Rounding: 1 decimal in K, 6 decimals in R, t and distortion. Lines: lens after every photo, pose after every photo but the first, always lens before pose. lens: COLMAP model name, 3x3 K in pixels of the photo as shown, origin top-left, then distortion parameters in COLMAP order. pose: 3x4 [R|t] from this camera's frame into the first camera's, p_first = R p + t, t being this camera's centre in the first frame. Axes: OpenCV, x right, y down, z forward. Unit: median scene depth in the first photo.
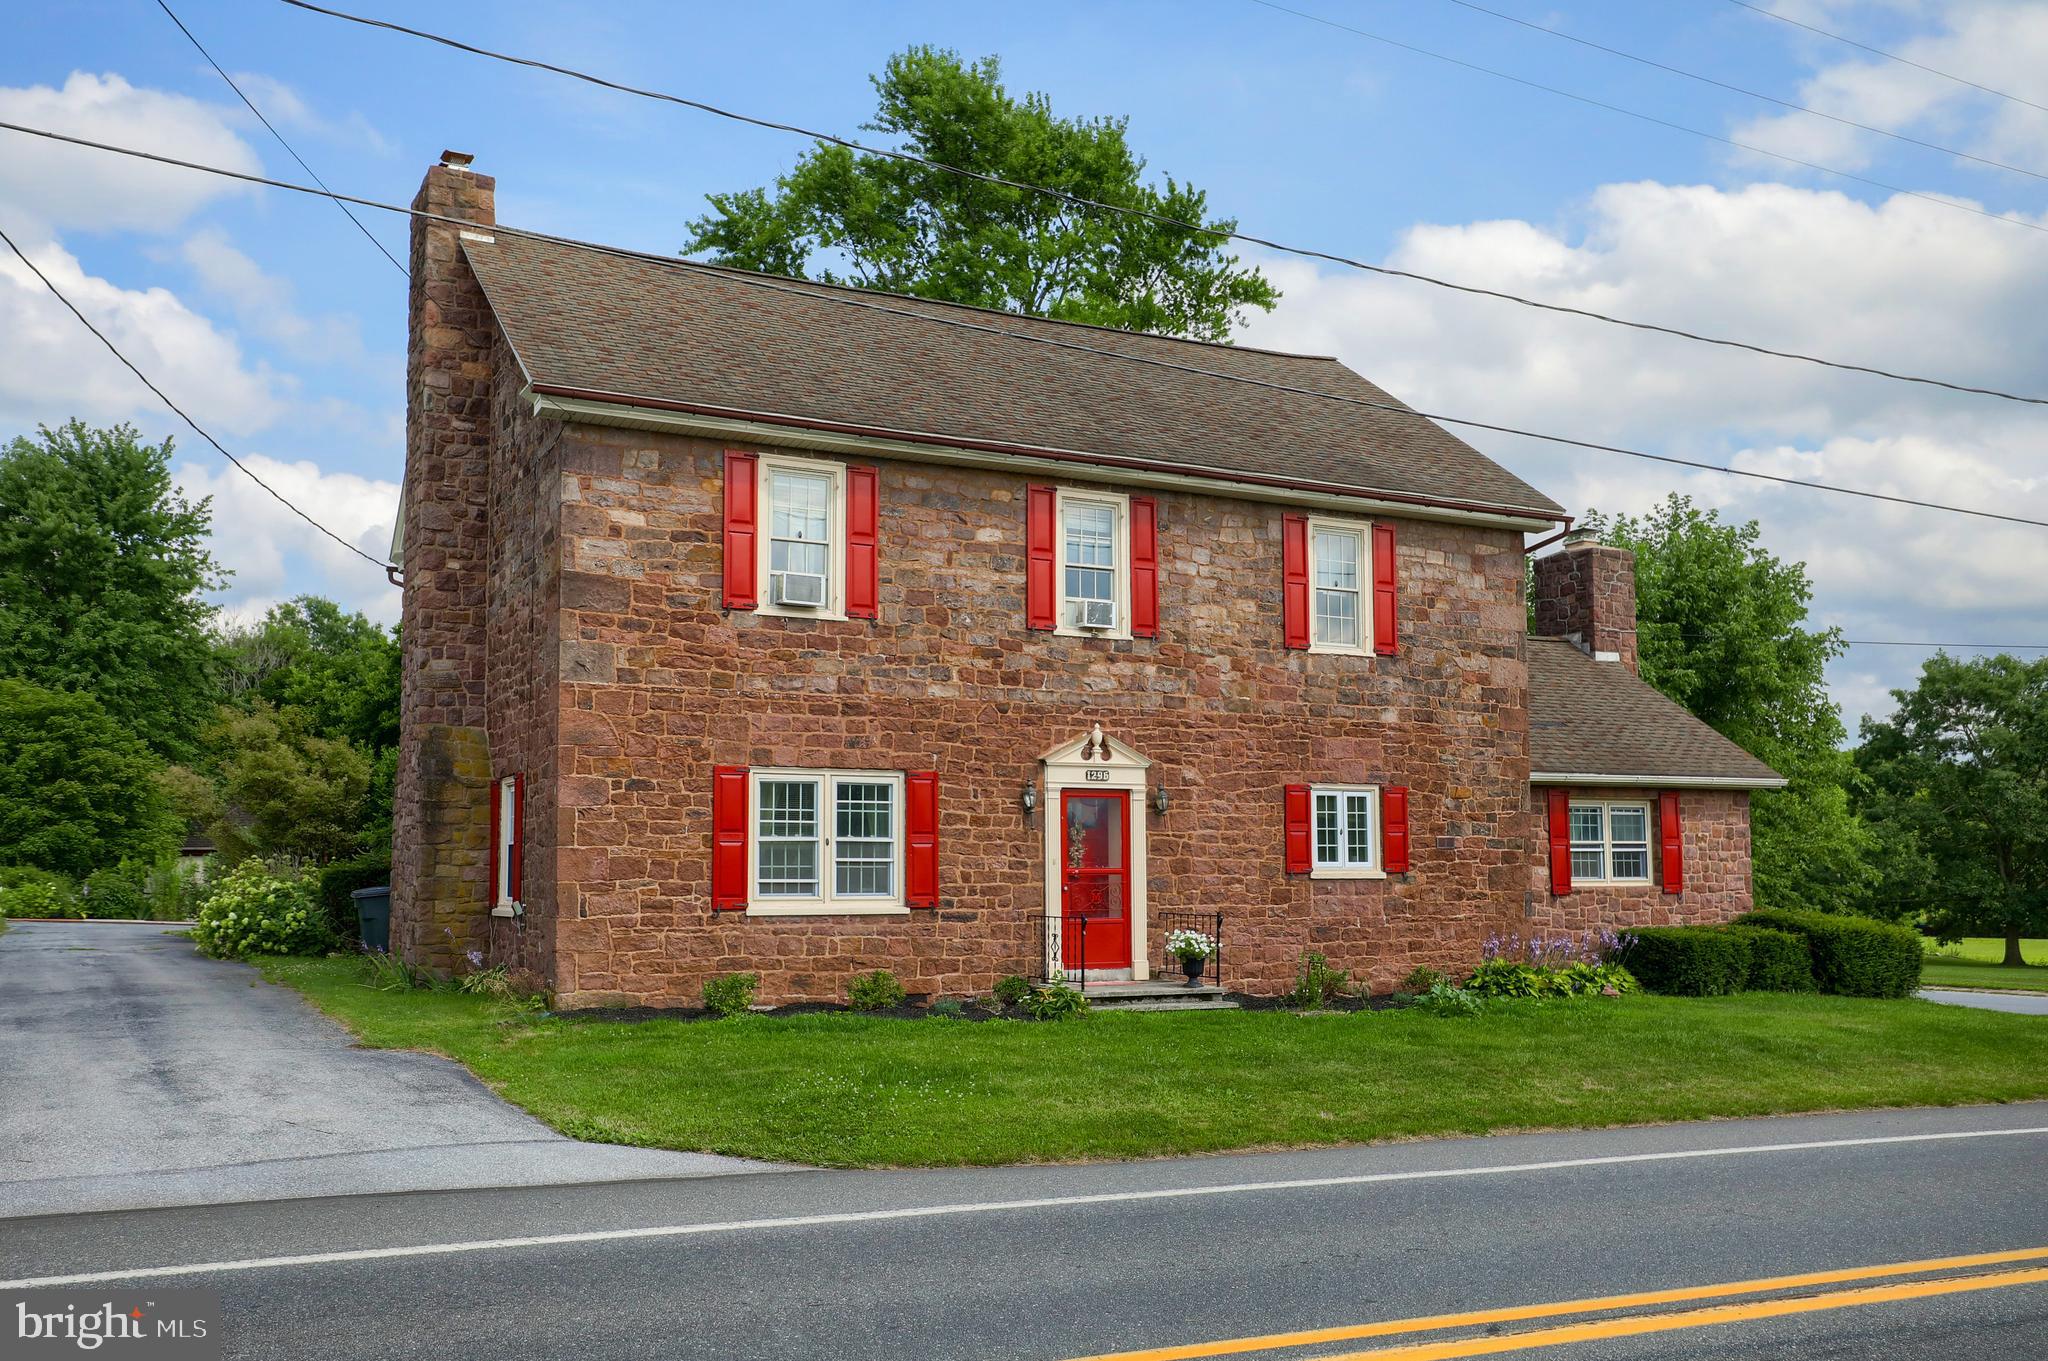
lens RADIAL K [[1016.9, 0, 1024.1], [0, 1016.9, 631.8], [0, 0, 1]] dist [0.006511, 0.000155]
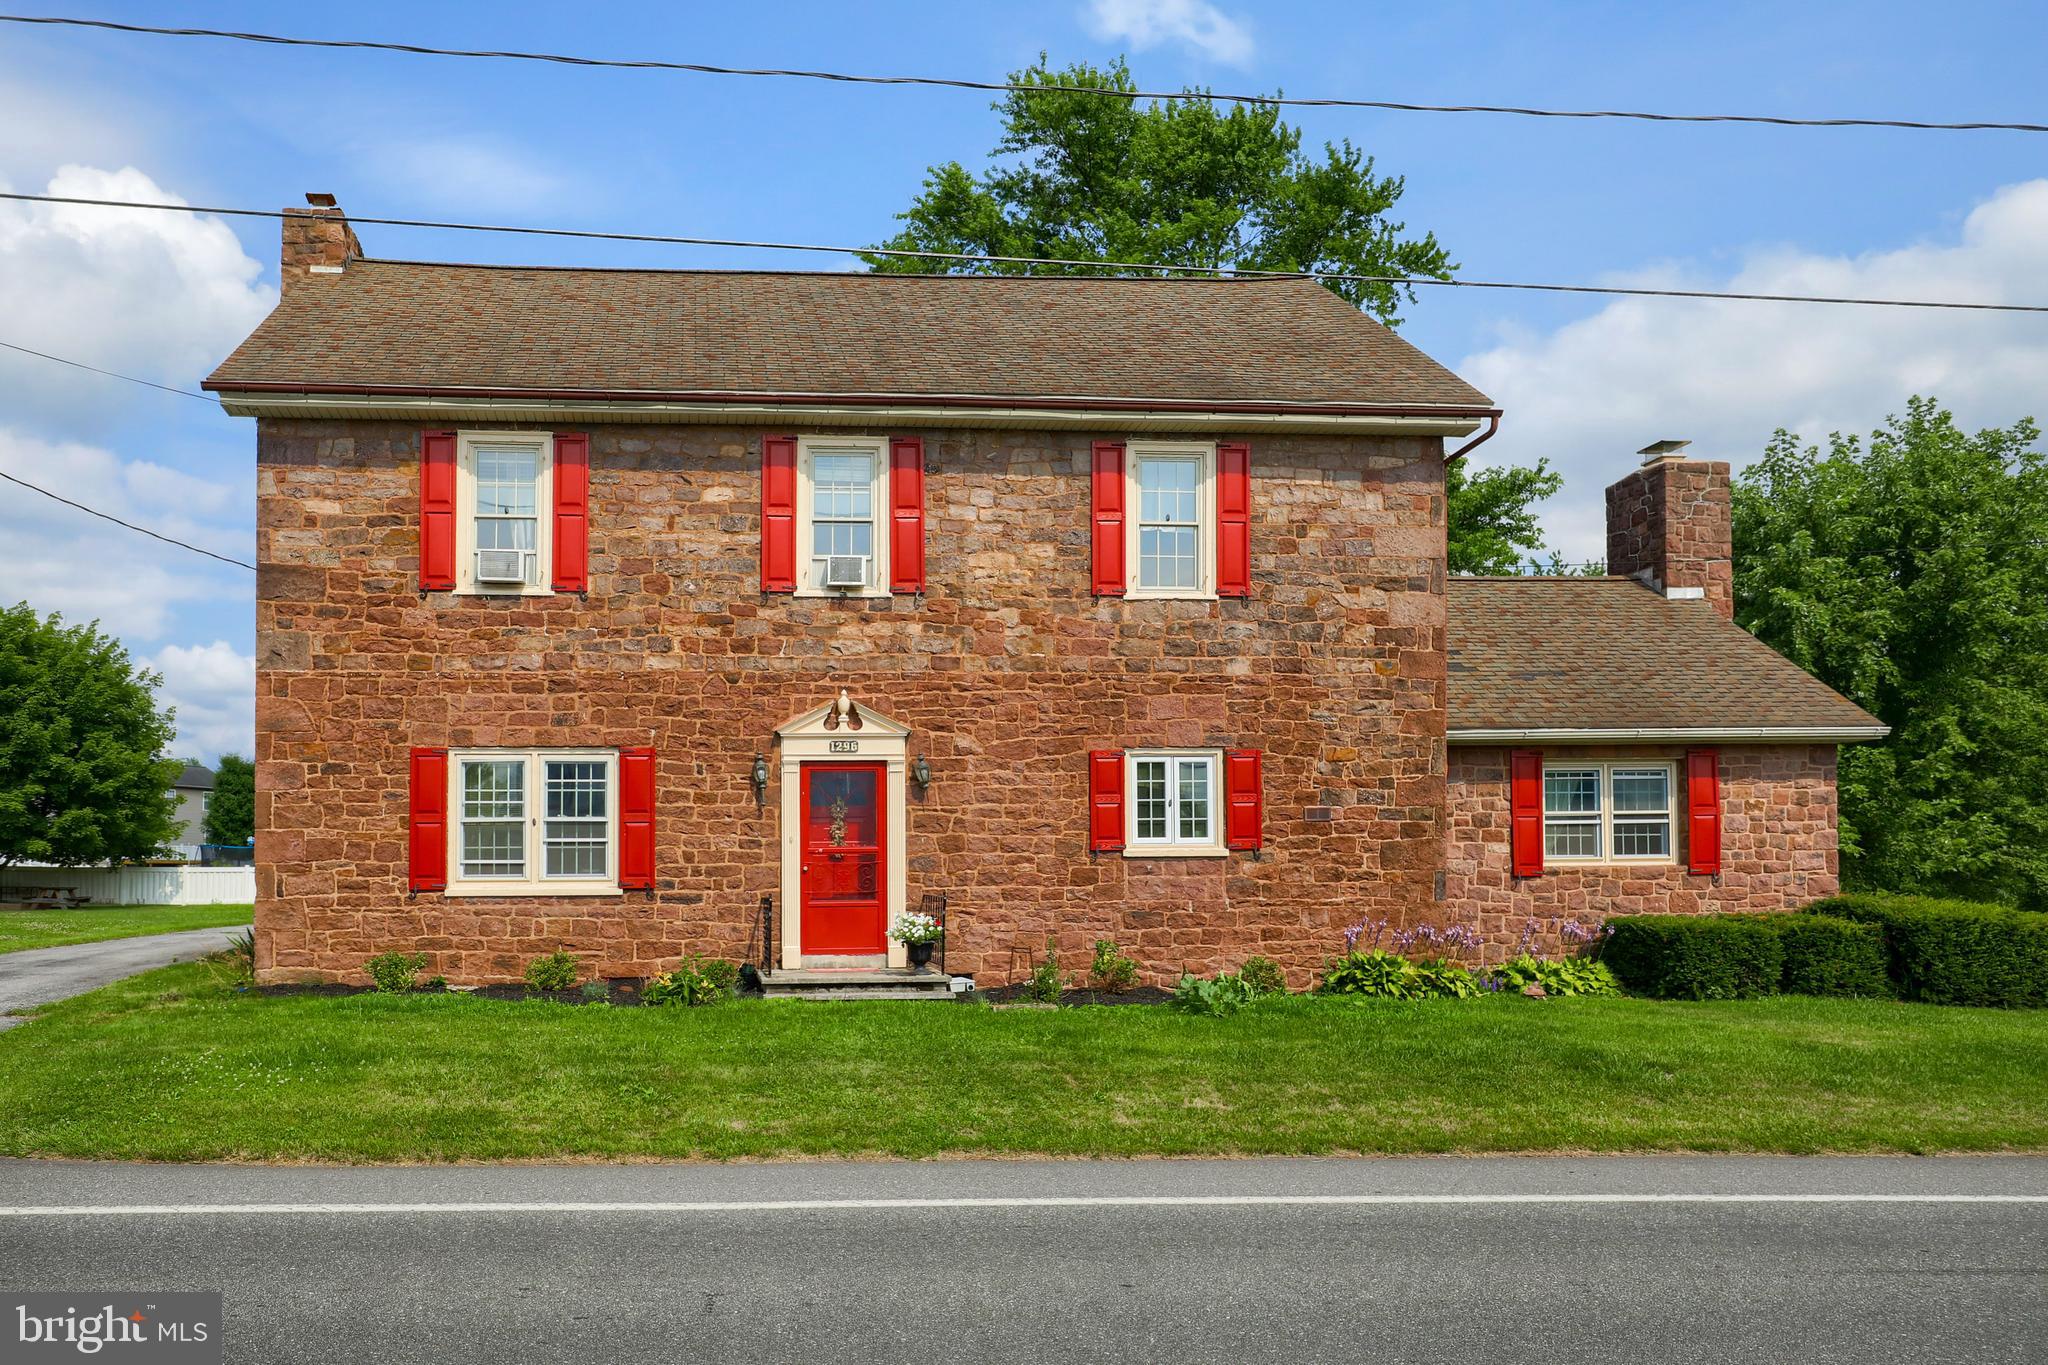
lens RADIAL K [[961.6, 0, 1049.4], [0, 961.6, 695.1], [0, 0, 1]] dist [0.002331, -0.000735]
pose [[0.967583, -0.054829, -0.246528, 0.449864], [0.066437, 0.997028, 0.039010, 0.071305], [0.243656, -0.054124, 0.968350, 0.203807]]
